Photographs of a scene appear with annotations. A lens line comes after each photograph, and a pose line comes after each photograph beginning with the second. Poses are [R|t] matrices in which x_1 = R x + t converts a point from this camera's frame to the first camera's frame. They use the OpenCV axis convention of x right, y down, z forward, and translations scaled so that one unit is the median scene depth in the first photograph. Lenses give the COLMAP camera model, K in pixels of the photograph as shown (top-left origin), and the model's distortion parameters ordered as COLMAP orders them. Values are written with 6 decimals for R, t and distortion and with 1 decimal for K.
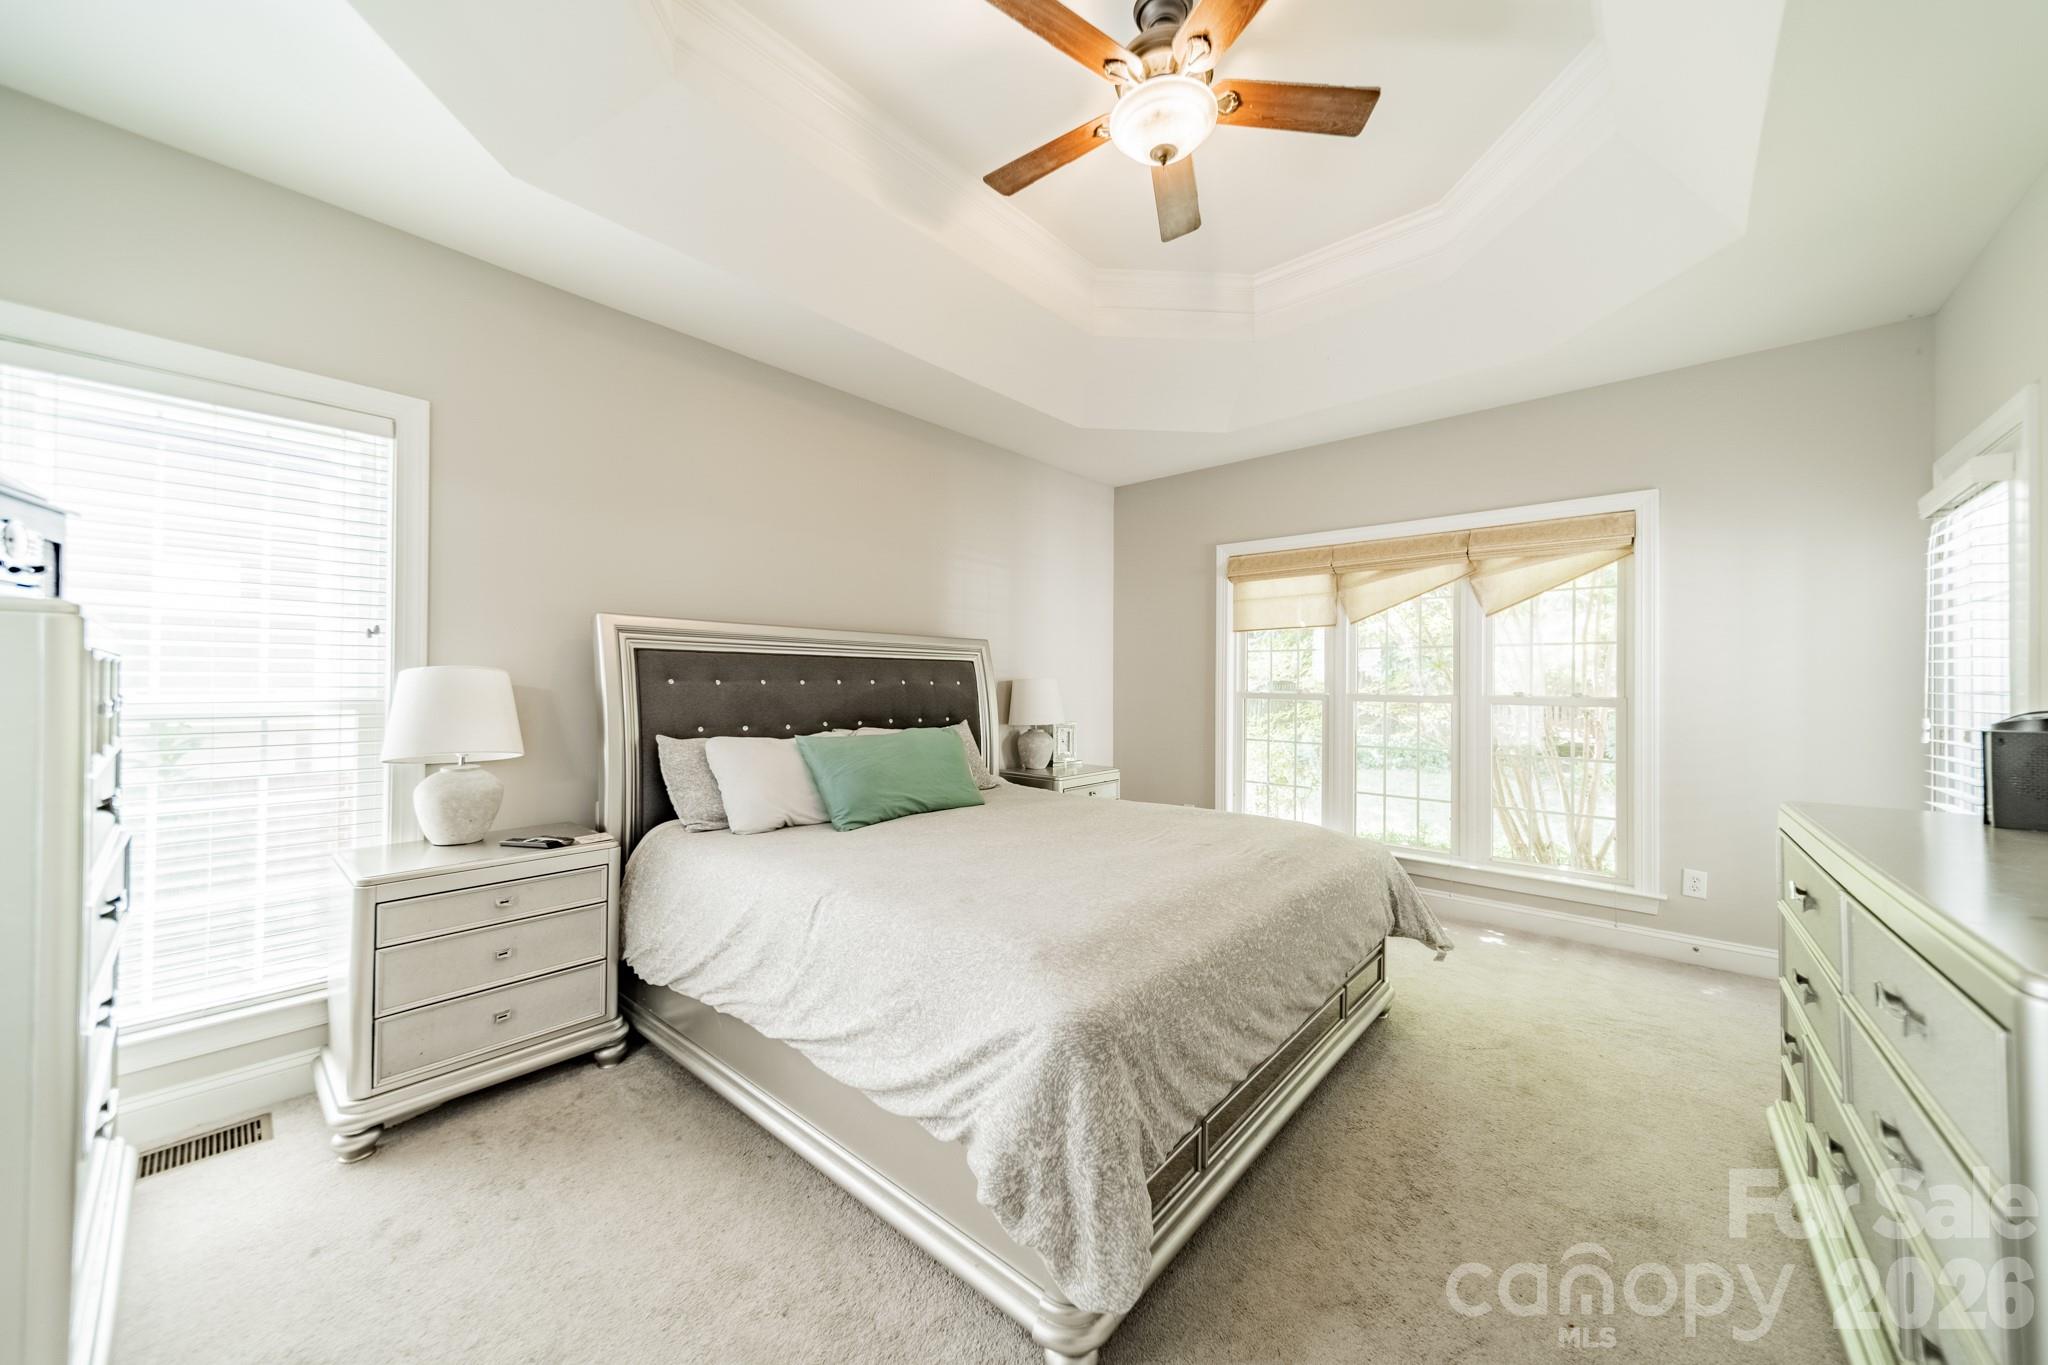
lens RADIAL K [[719.5, 0, 1031.0], [0, 719.5, 689.7], [0, 0, 1]] dist [0.006446, -0.000066]
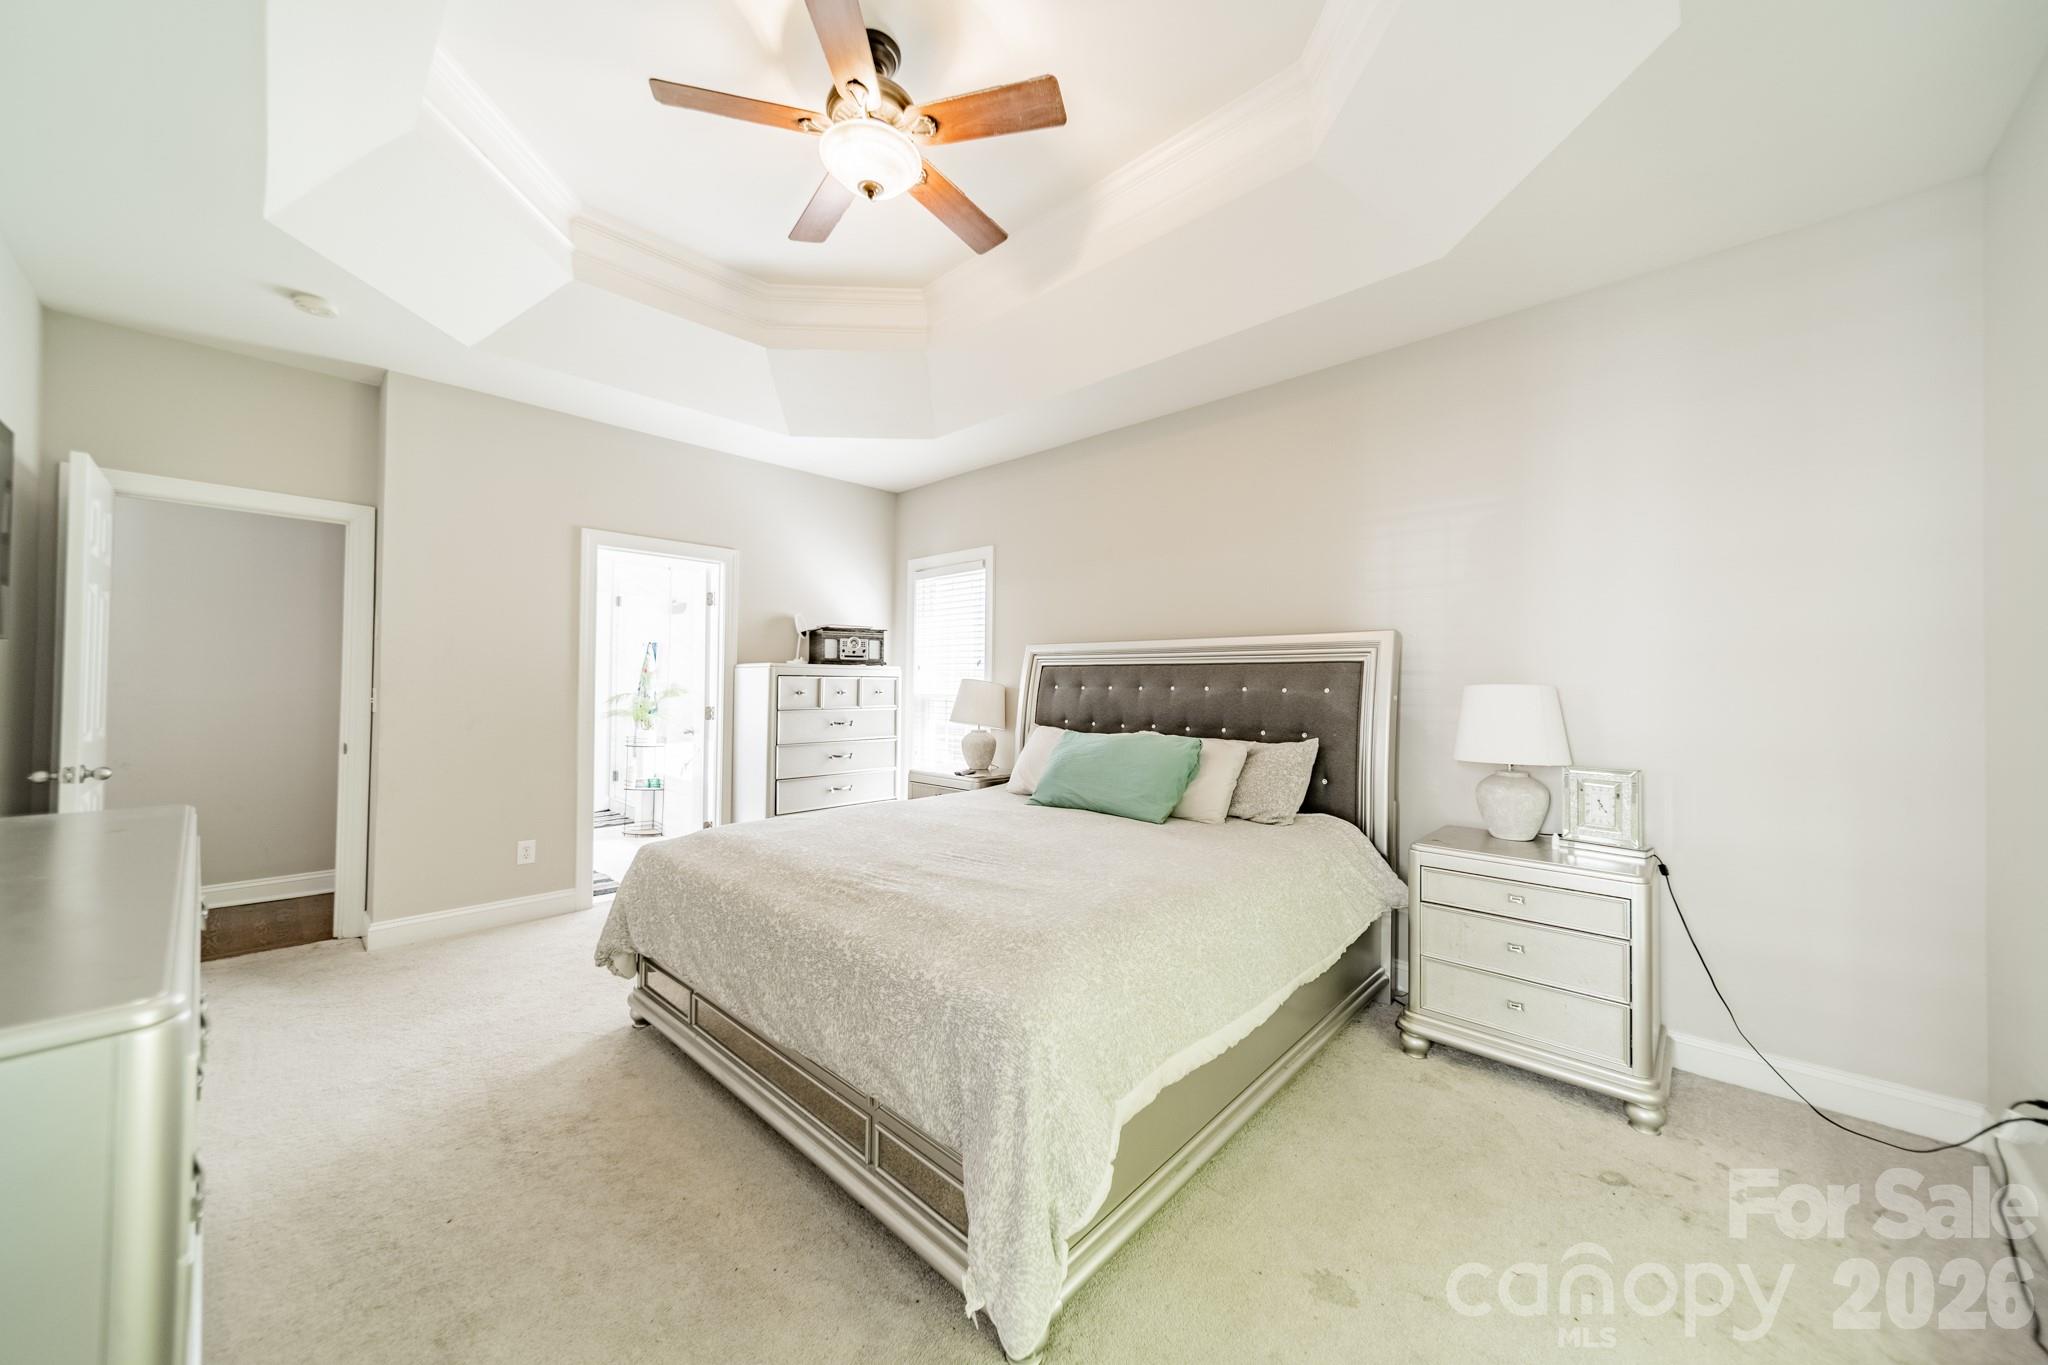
lens RADIAL K [[719.5, 0, 1035.5], [0, 719.5, 681.5], [0, 0, 1]] dist [0.006446, -0.000066]
pose [[-0.024284, 0.001732, -0.999704, 0.977653], [-0.006284, 0.999978, 0.001885, -0.025782], [0.999685, 0.006327, -0.024273, 1.006024]]
